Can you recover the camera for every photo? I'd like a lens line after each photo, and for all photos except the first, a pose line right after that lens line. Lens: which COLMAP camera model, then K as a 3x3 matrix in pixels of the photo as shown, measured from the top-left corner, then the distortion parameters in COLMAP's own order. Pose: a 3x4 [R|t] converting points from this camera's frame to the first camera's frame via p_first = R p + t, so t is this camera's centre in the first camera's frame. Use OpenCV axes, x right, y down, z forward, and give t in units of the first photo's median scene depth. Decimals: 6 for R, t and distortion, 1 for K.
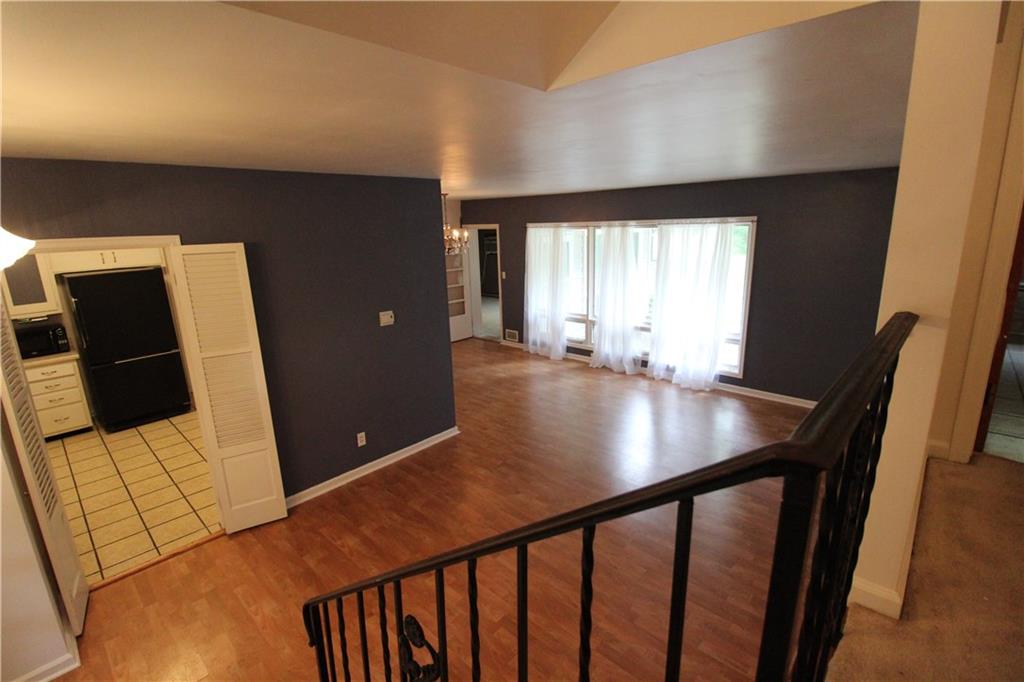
lens RADIAL K [[475.0, 0, 510.8], [0, 475.0, 338.9], [0, 0, 1]] dist [-0.021926, -0.000514]
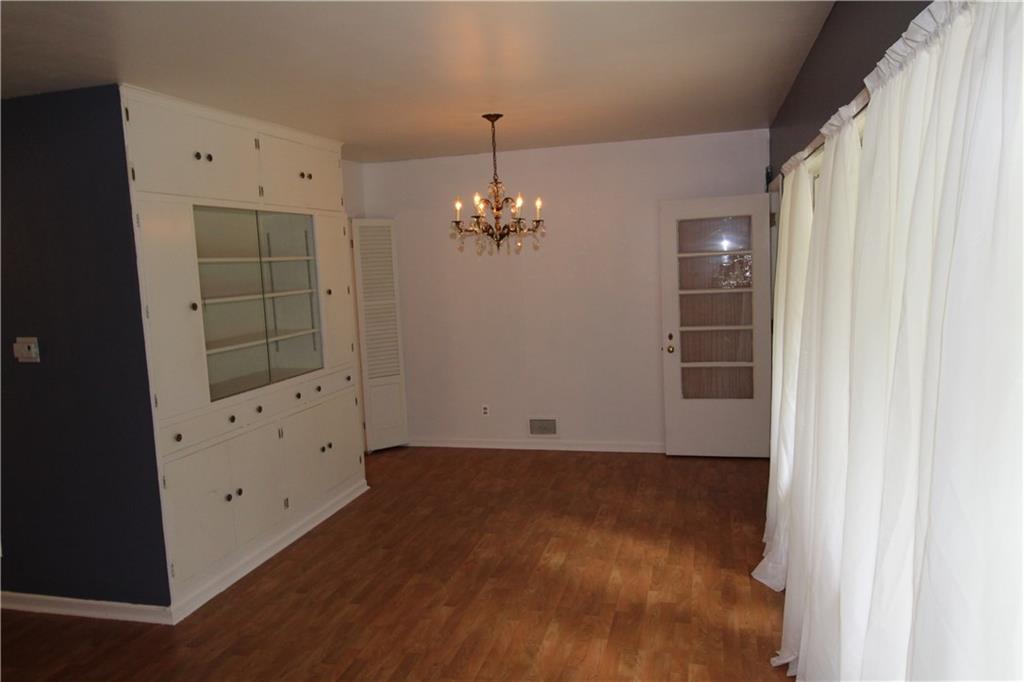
lens RADIAL K [[716.0, 0, 509.8], [0, 716.0, 335.8], [0, 0, 1]] dist [-0.005703, -0.002209]
pose [[0.464438, 0.096314, -0.880353, 0.982928], [-0.171485, 0.985035, 0.017299, -0.226957], [0.868844, 0.142933, 0.474004, 1.452207]]
